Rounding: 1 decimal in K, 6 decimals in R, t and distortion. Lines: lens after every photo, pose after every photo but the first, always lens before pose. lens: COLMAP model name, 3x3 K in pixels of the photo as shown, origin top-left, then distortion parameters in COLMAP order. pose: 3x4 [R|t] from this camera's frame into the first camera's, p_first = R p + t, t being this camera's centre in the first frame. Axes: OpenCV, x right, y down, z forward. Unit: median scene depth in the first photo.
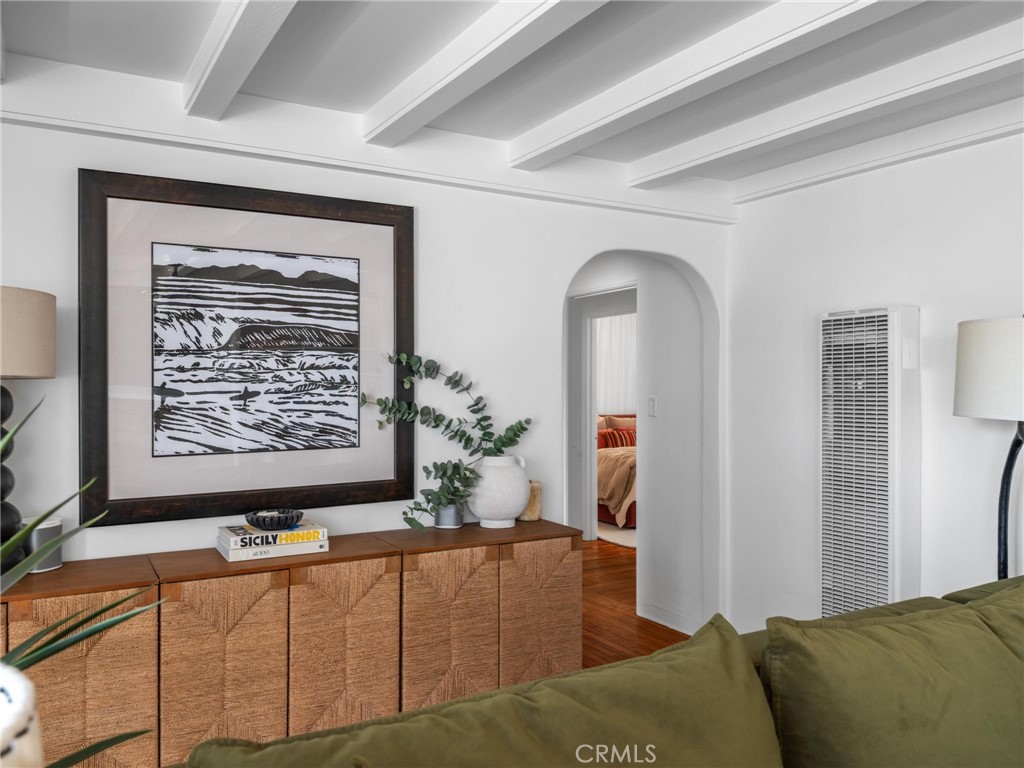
lens RADIAL K [[779.6, 0, 511.0], [0, 779.6, 383.7], [0, 0, 1]] dist [-0.013853, -0.003577]
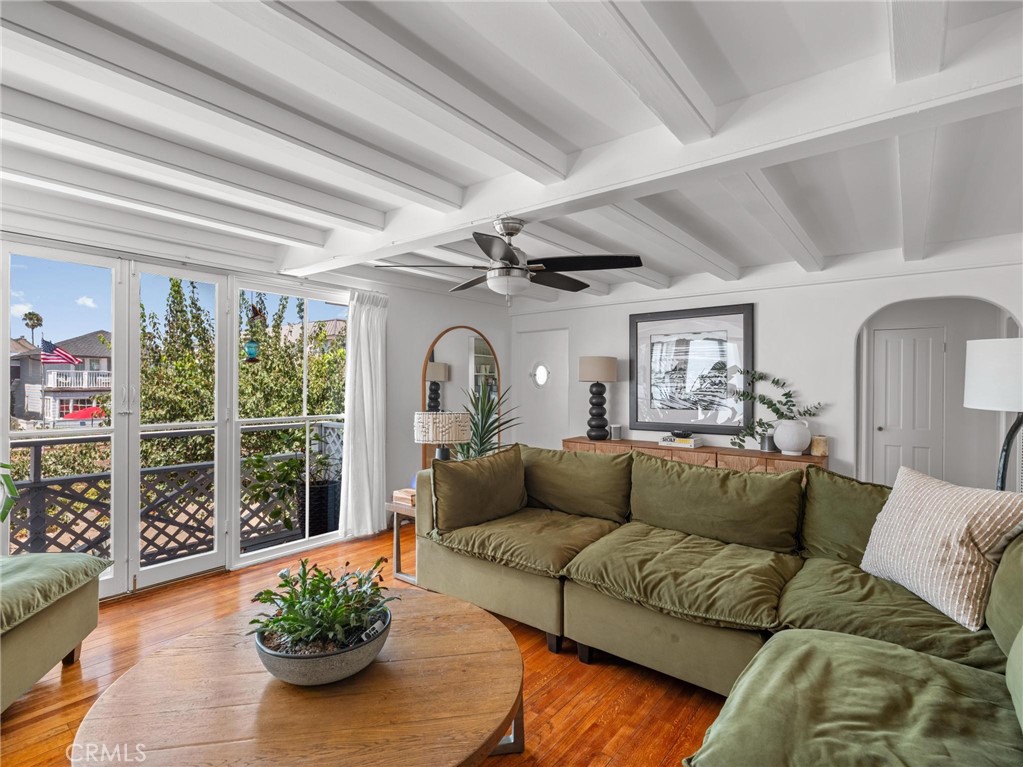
lens RADIAL K [[513.0, 0, 510.7], [0, 513.0, 383.7], [0, 0, 1]] dist [0.000225, 0.000033]
pose [[0.361229, 0.003193, -0.932472, 1.008933], [0.000199, 0.999994, 0.003501, -0.005457], [0.932477, -0.001450, 0.361227, -0.162638]]
